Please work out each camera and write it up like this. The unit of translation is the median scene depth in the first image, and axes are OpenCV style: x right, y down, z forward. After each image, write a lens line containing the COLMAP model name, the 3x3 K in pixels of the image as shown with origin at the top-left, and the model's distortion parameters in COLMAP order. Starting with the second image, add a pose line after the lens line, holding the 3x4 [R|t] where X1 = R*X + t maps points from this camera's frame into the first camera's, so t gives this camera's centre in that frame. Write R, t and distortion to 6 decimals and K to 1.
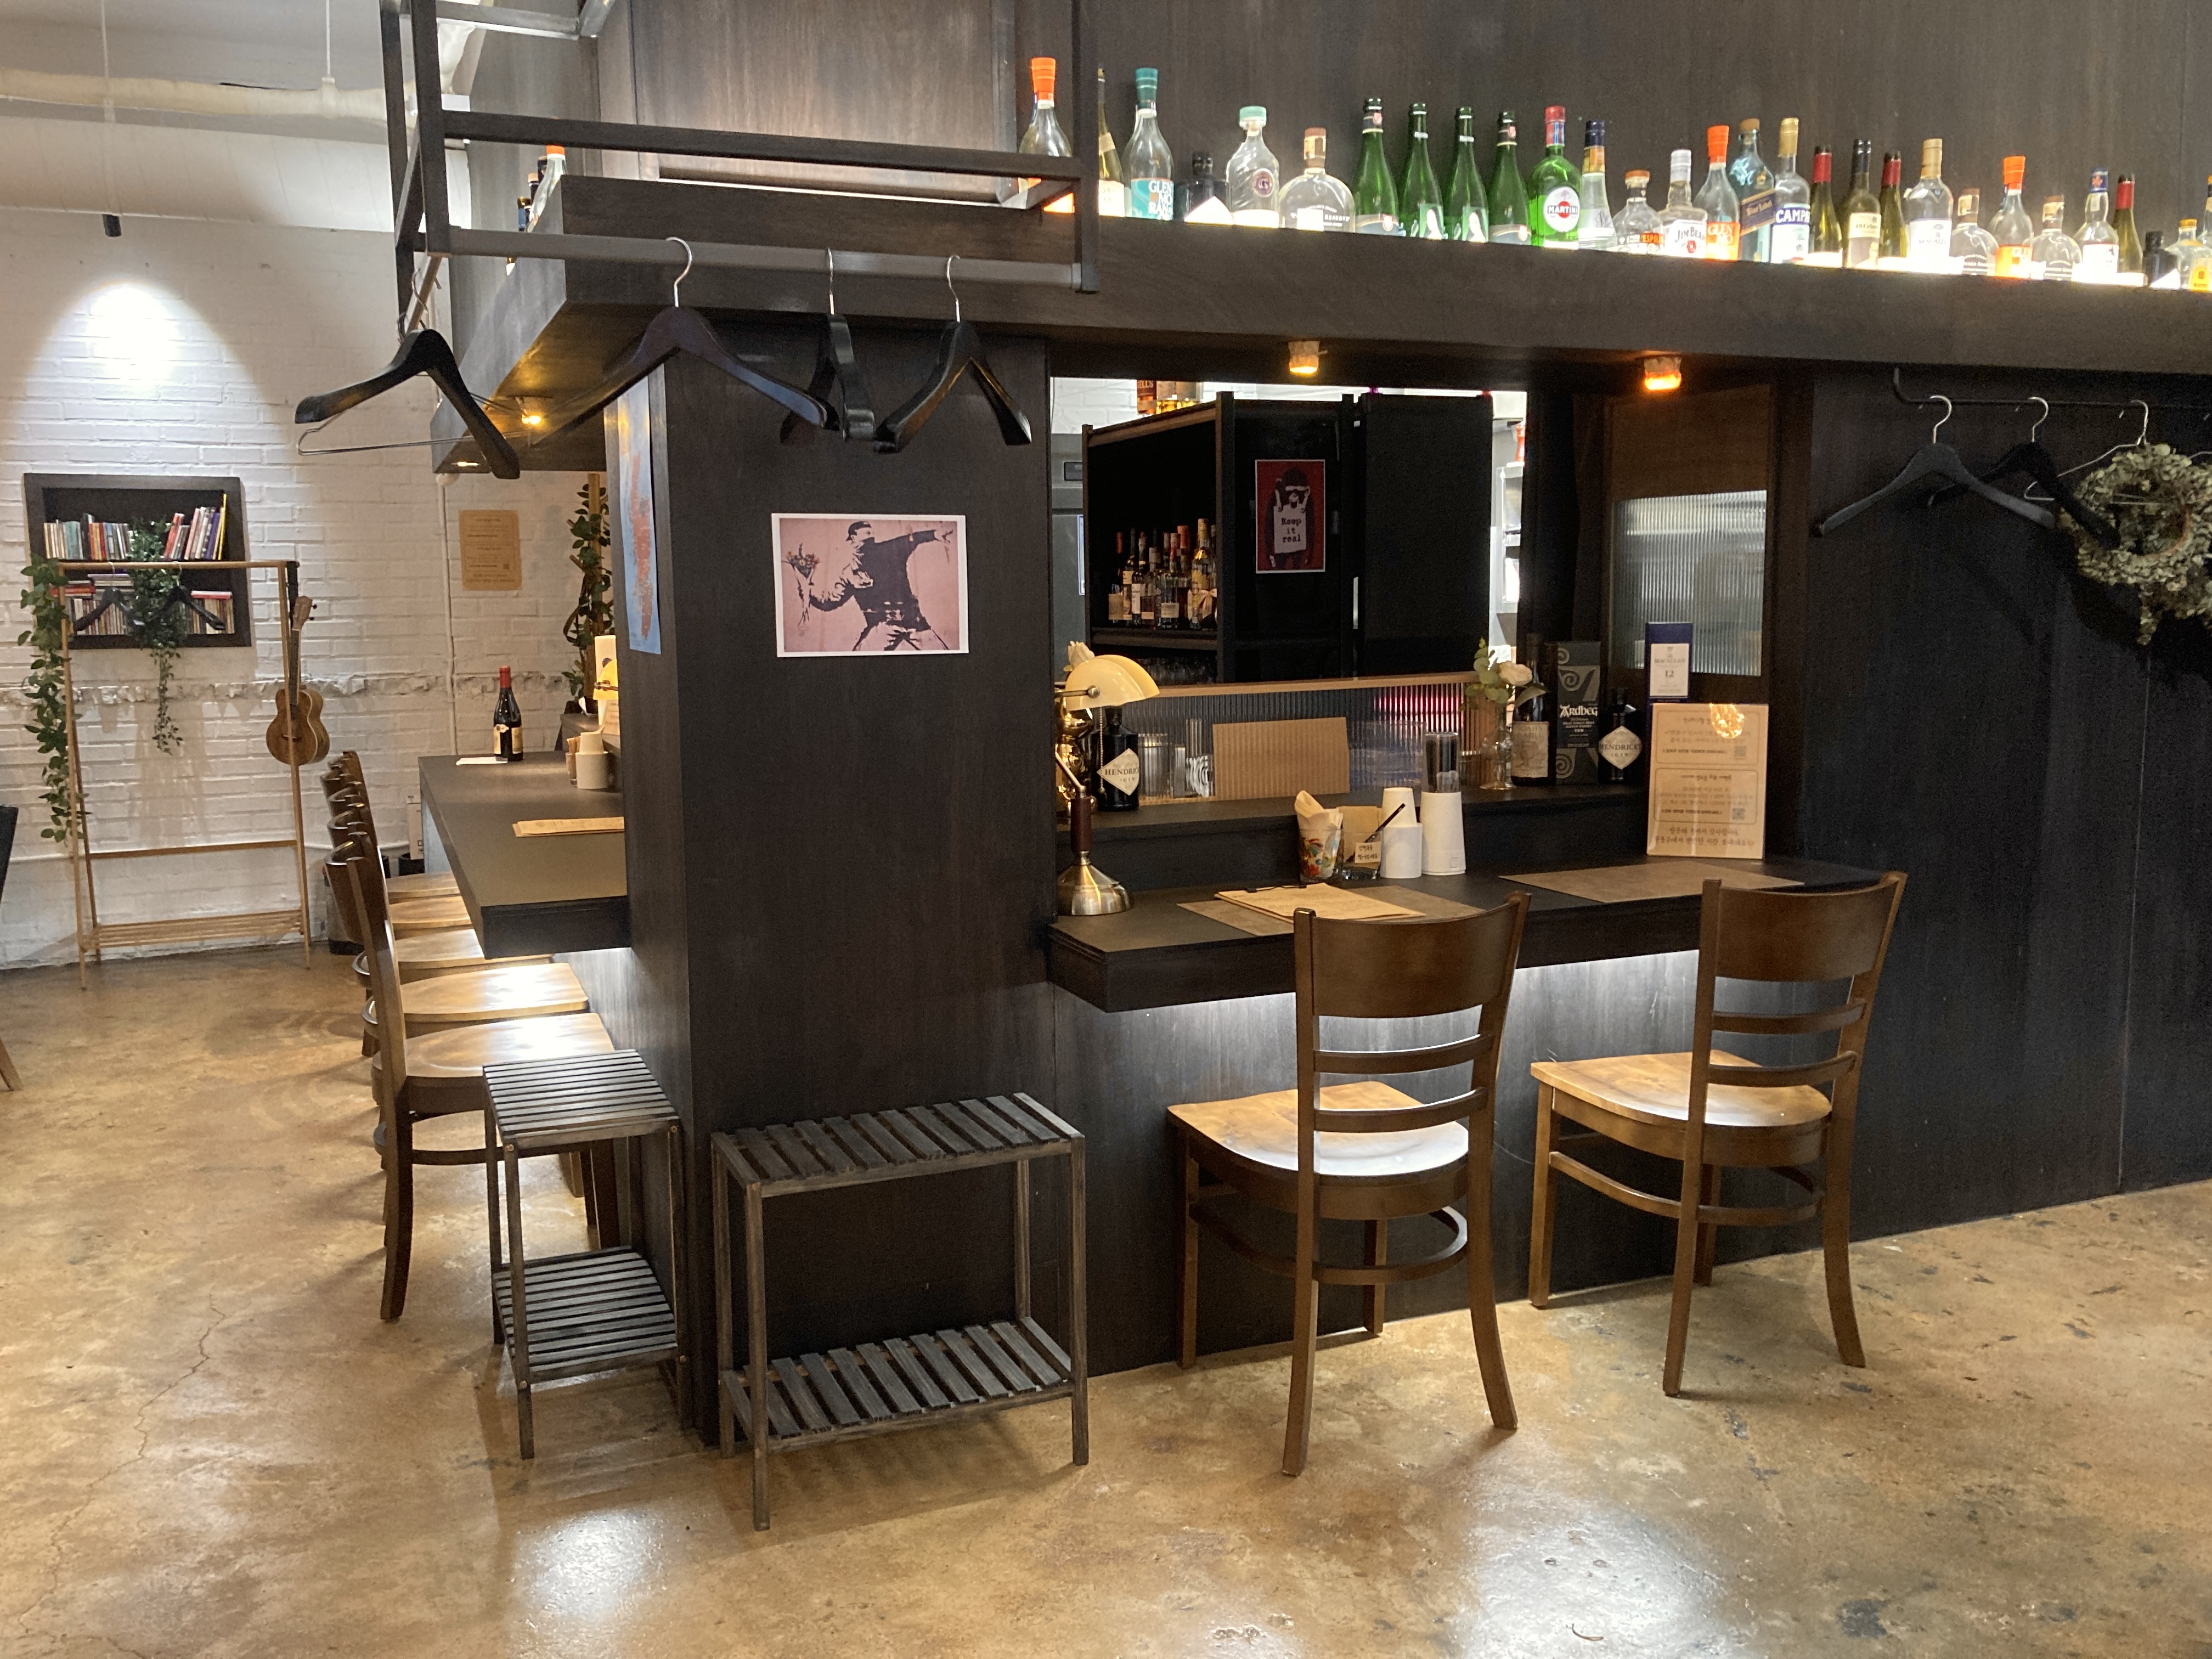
lens RADIAL K [[1799.6, 0, 1105.9], [0, 1799.6, 824.7], [0, 0, 1]] dist [0.020002, 0.000516]
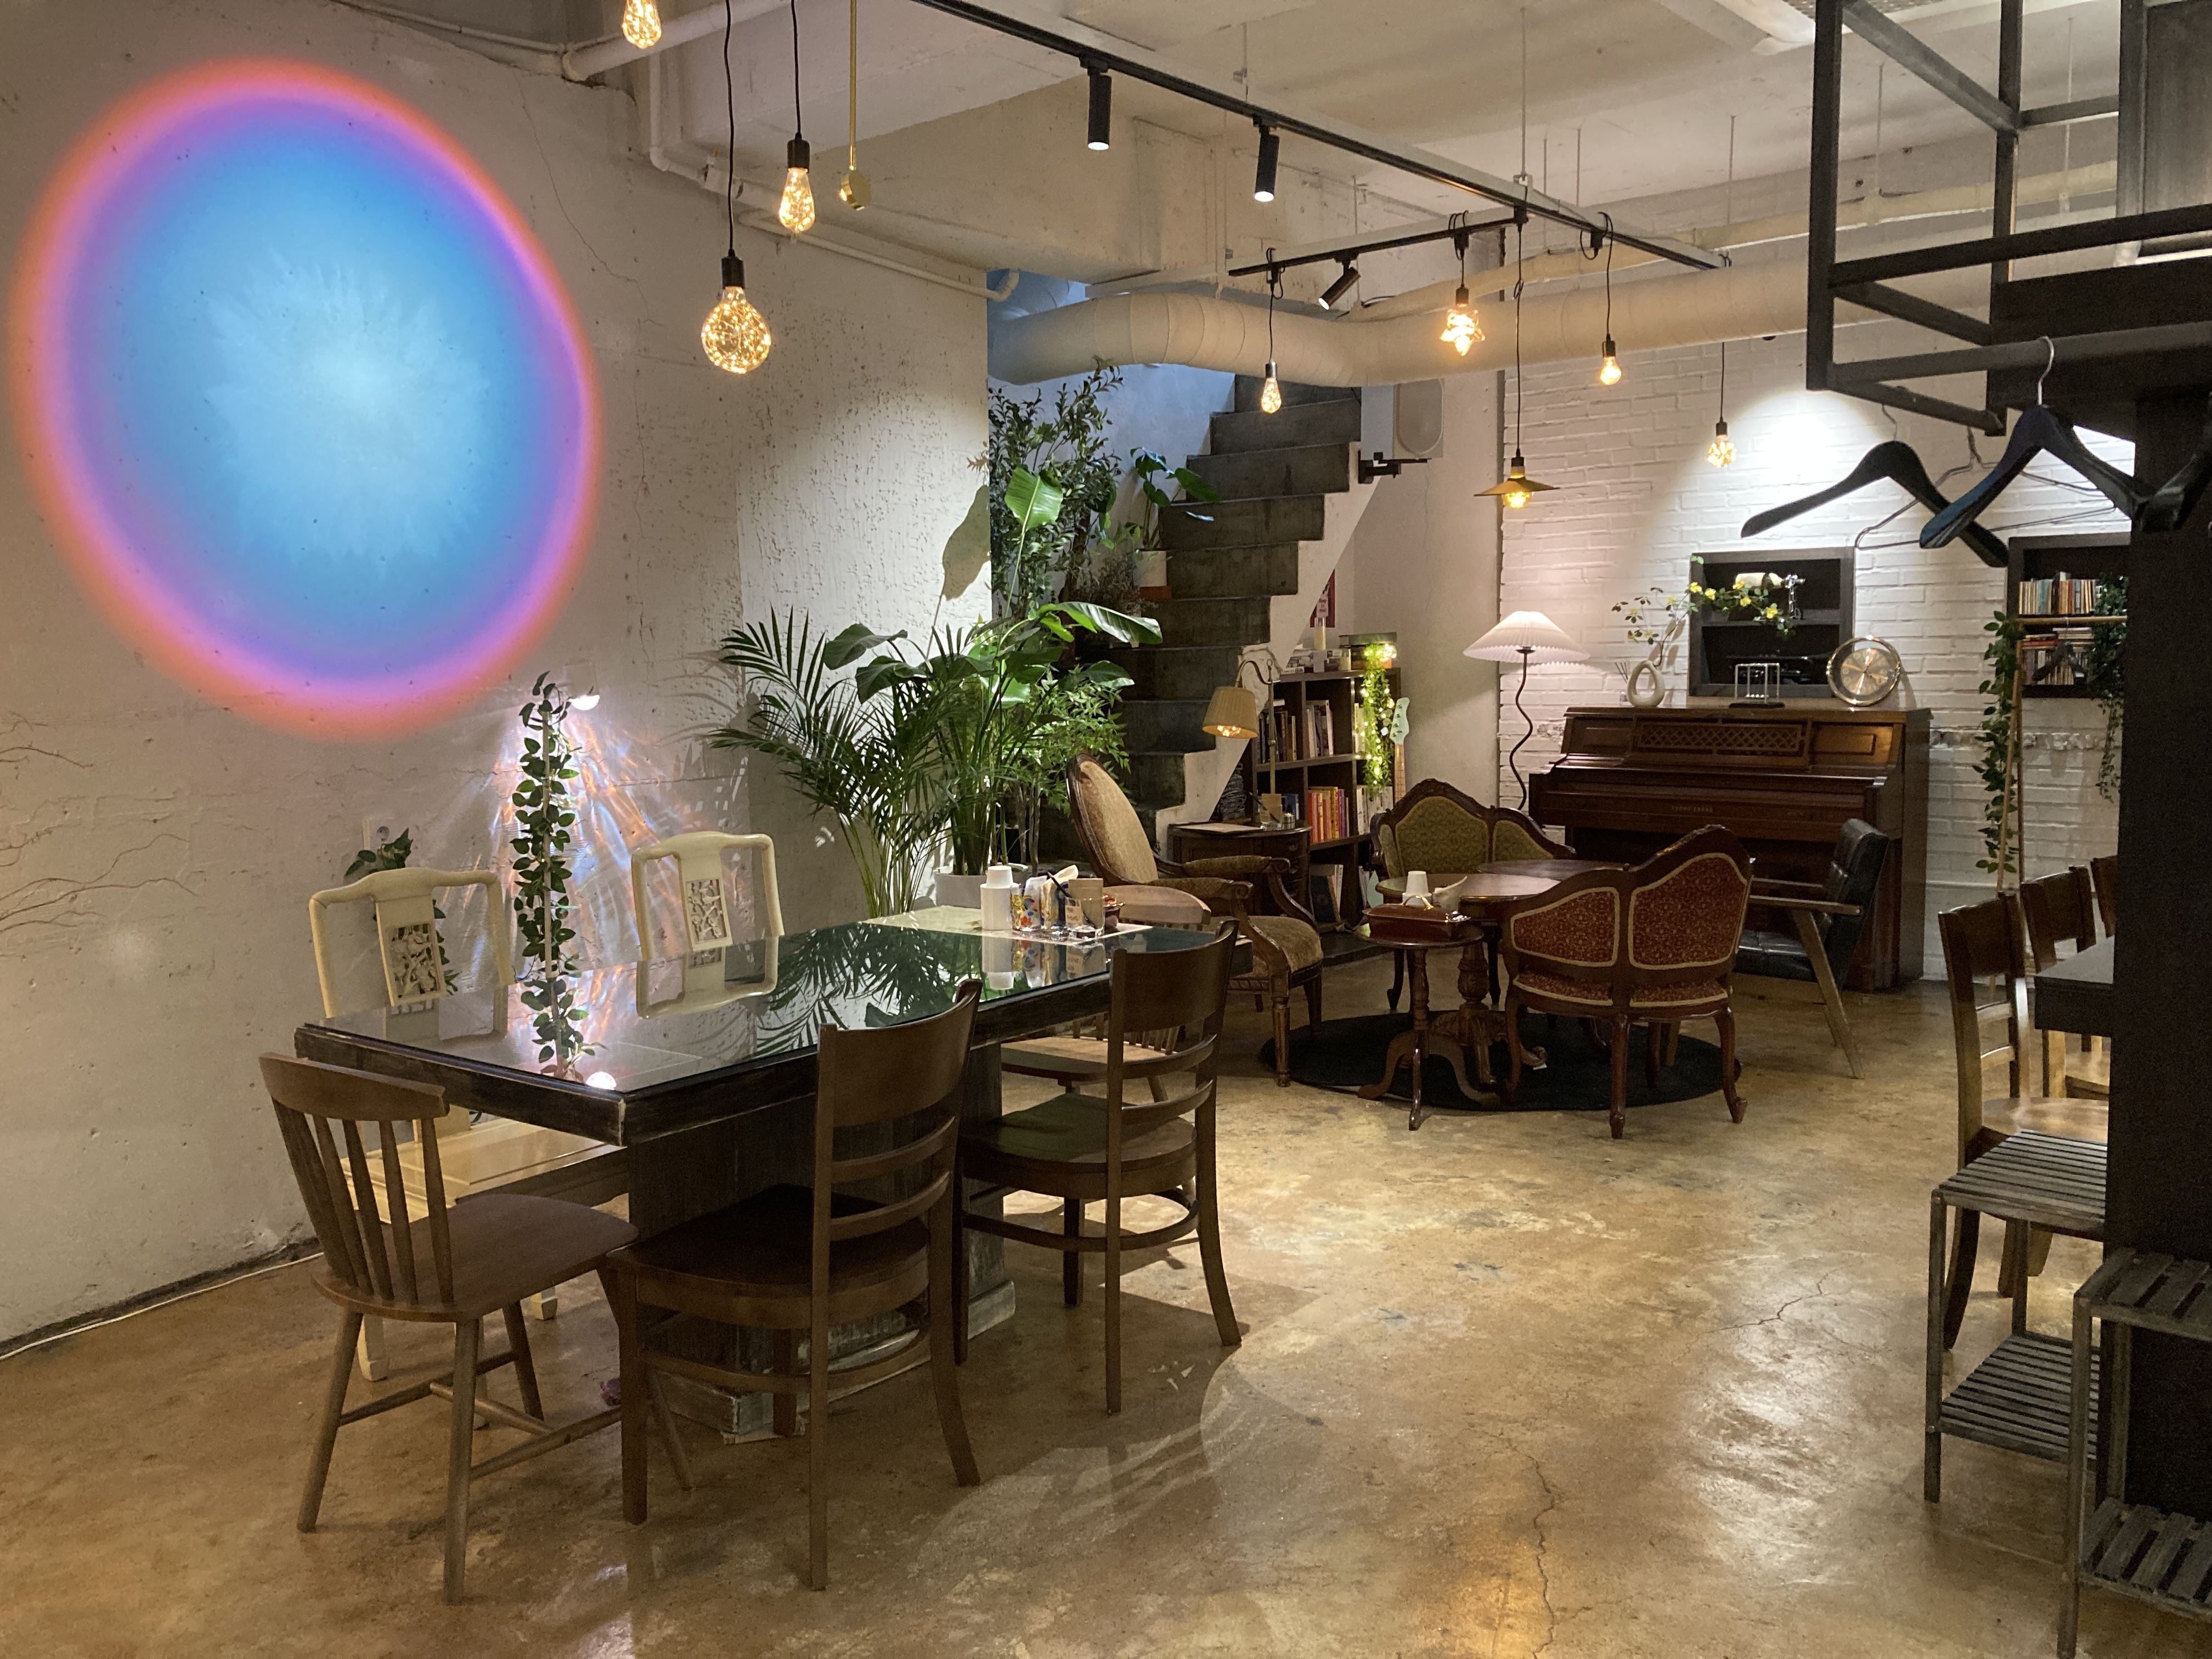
lens RADIAL K [[1799.6, 0, 1105.7], [0, 1799.6, 826.1], [0, 0, 1]] dist [0.020002, 0.000516]
pose [[0.437354, 0.094047, -0.894358, 0.159458], [-0.109408, 0.992694, 0.050885, -0.015585], [0.892609, 0.075595, 0.444448, 0.036525]]
